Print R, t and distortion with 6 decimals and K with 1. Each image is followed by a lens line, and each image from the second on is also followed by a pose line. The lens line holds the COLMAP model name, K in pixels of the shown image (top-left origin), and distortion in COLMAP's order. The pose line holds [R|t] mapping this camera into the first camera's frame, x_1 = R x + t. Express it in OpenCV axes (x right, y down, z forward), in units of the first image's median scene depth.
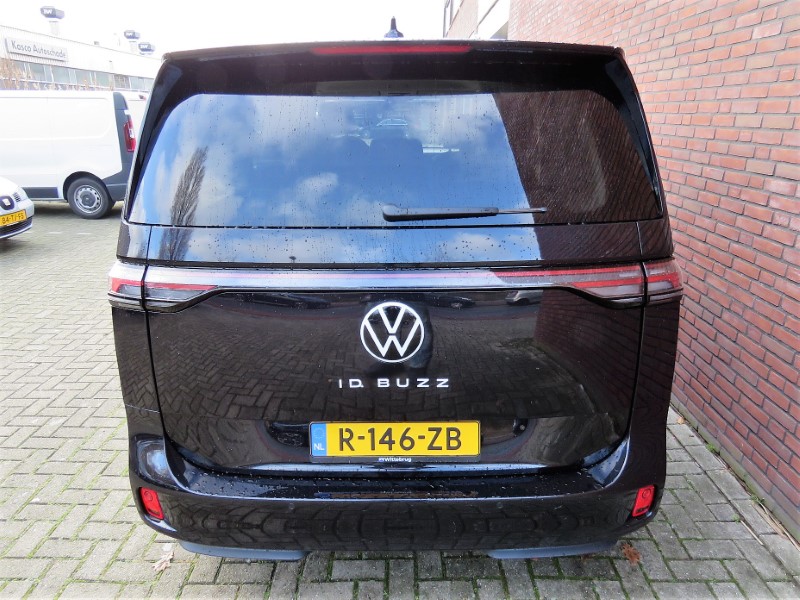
lens RADIAL K [[556.1, 0, 400.0], [0, 556.1, 300.0], [0, 0, 1]] dist [-0.003037, -0.002393]
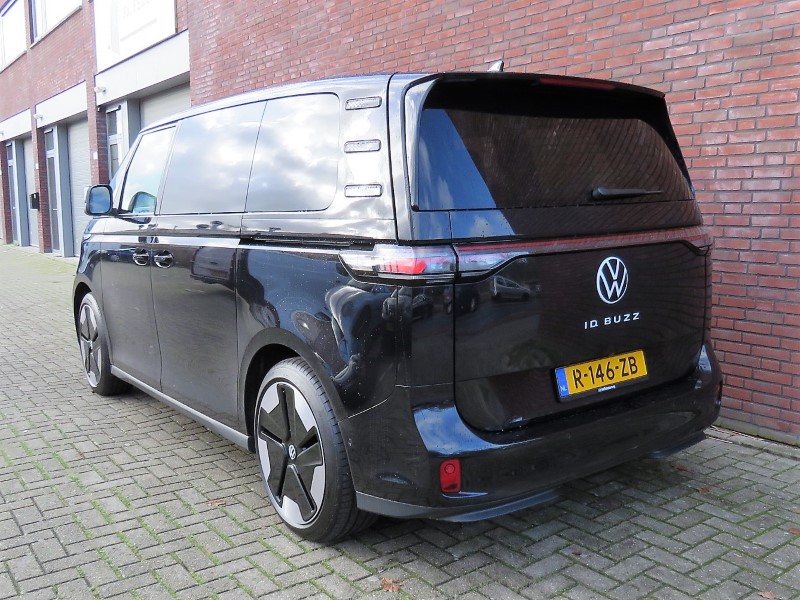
lens RADIAL K [[770.9, 0, 400.0], [0, 770.9, 300.0], [0, 0, 1]] dist [0.002711, 0.002375]
pose [[0.801077, -0.091626, 0.591506, -1.411831], [0.202502, 0.971429, -0.123772, 0.214044], [-0.563265, 0.218932, 0.796744, -0.178131]]
